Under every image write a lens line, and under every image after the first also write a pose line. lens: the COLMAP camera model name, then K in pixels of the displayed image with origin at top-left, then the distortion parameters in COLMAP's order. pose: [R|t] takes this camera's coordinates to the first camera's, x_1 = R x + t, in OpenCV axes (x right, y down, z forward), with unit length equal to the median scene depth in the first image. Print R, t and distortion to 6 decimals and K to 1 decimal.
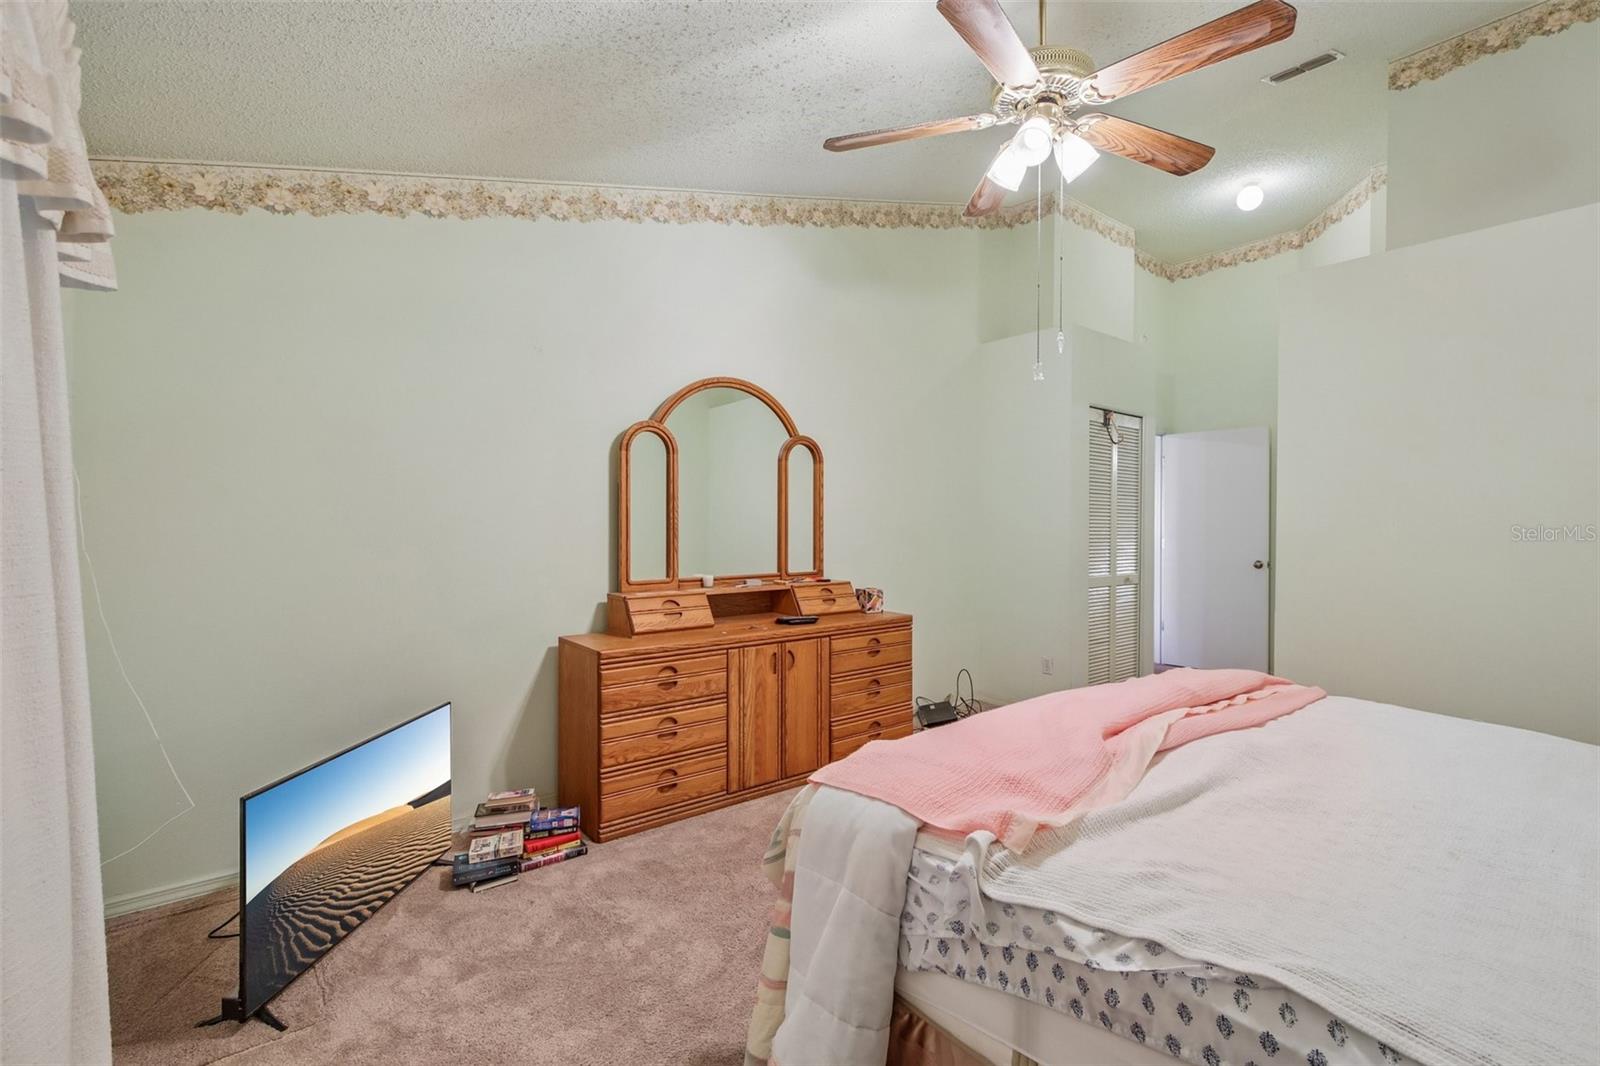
lens RADIAL K [[727.2, 0, 804.1], [0, 727.2, 536.8], [0, 0, 1]] dist [0.004380, -0.002471]
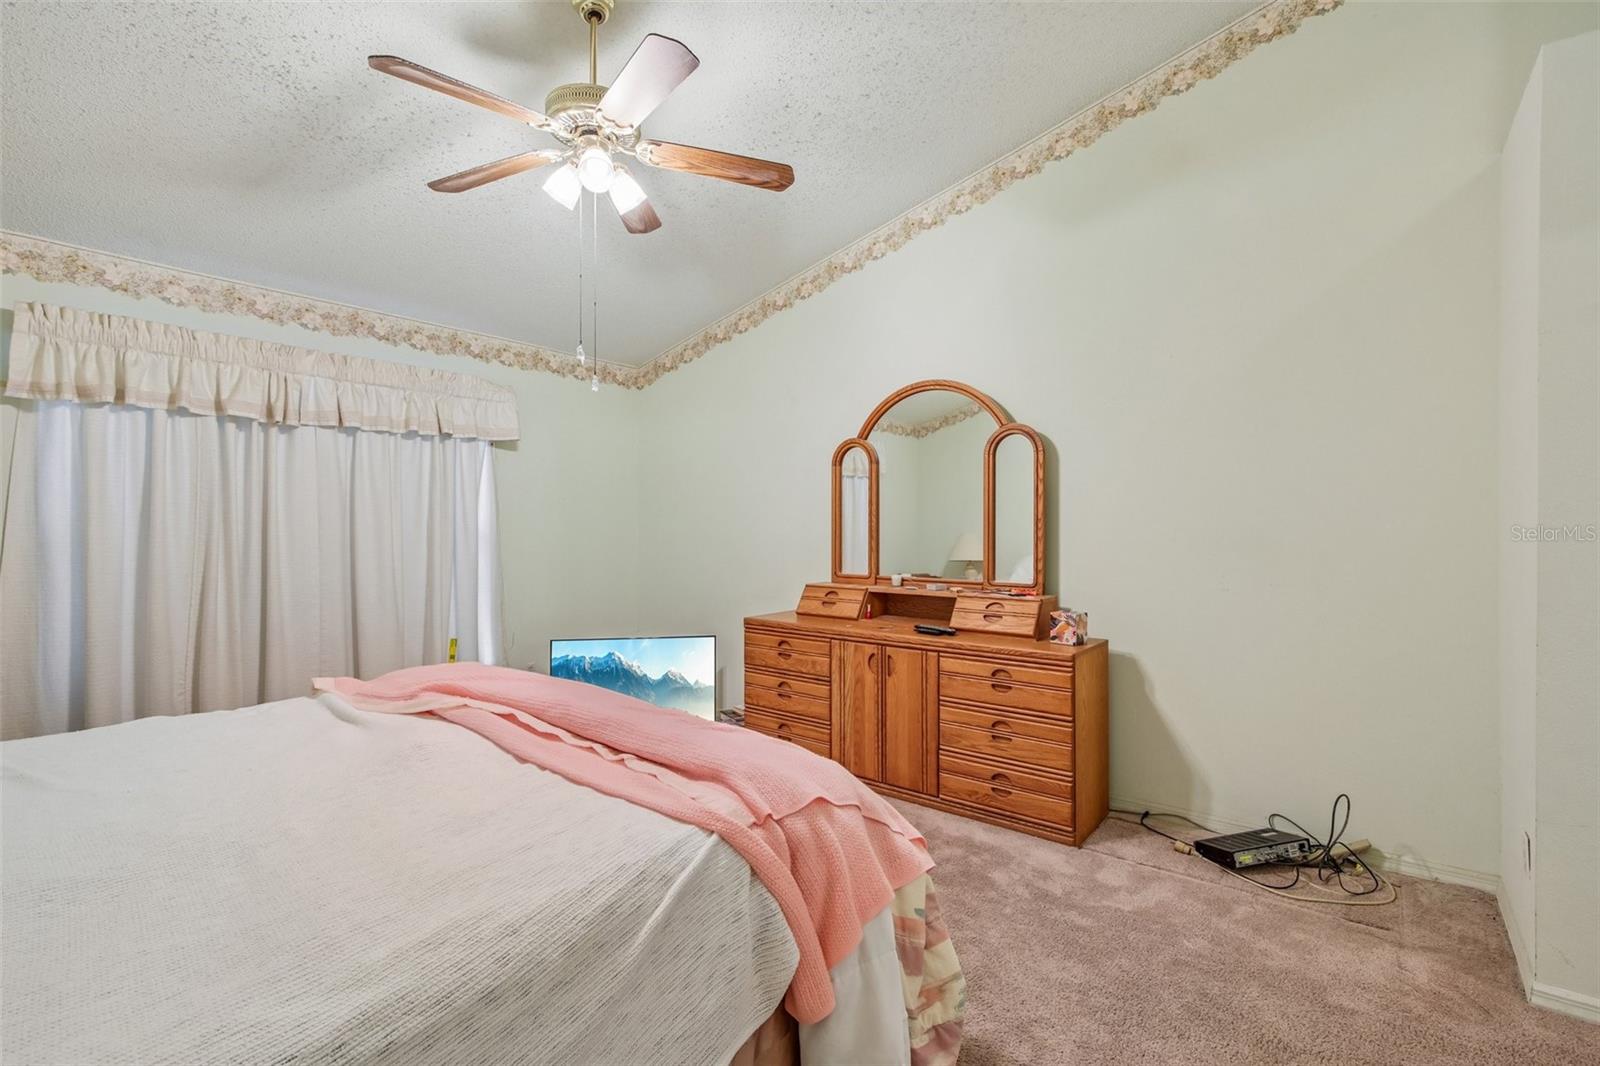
lens RADIAL K [[727.2, 0, 804.3], [0, 727.2, 524.7], [0, 0, 1]] dist [0.004380, -0.002471]
pose [[0.195892, -0.002559, -0.980622, 0.923750], [-0.013261, 0.999898, -0.005259, -0.013410], [0.980536, 0.014034, 0.195839, 0.693670]]
